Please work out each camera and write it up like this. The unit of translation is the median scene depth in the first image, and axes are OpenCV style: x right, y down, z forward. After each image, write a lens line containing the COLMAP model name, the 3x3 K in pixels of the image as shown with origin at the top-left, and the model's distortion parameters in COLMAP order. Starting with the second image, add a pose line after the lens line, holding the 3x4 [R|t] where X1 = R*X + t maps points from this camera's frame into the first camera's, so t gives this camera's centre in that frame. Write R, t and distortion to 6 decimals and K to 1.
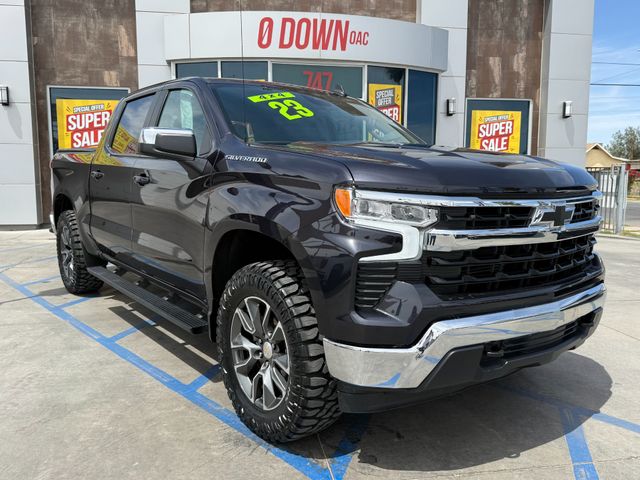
lens RADIAL K [[568.2, 0, 317.2], [0, 568.2, 250.4], [0, 0, 1]] dist [0.082049, -0.154895]
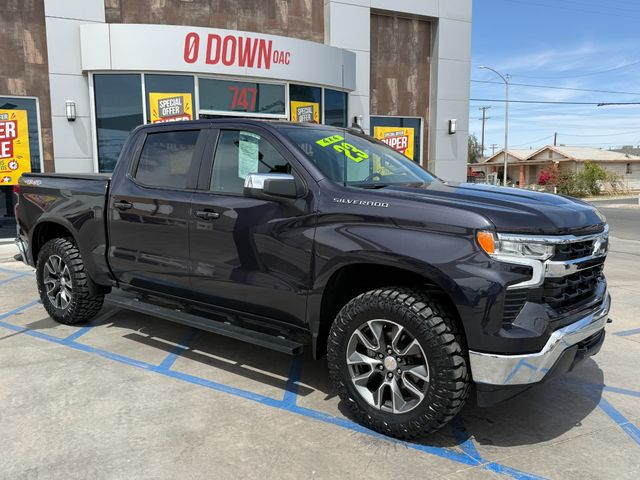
lens RADIAL K [[568.2, 0, 331.3], [0, 568.2, 252.8], [0, 0, 1]] dist [0.082049, -0.154895]
pose [[0.959901, -0.043484, 0.276946, -0.149182], [0.042206, 0.999053, 0.010578, -0.021110], [-0.277144, 0.001535, 0.960827, -0.032374]]
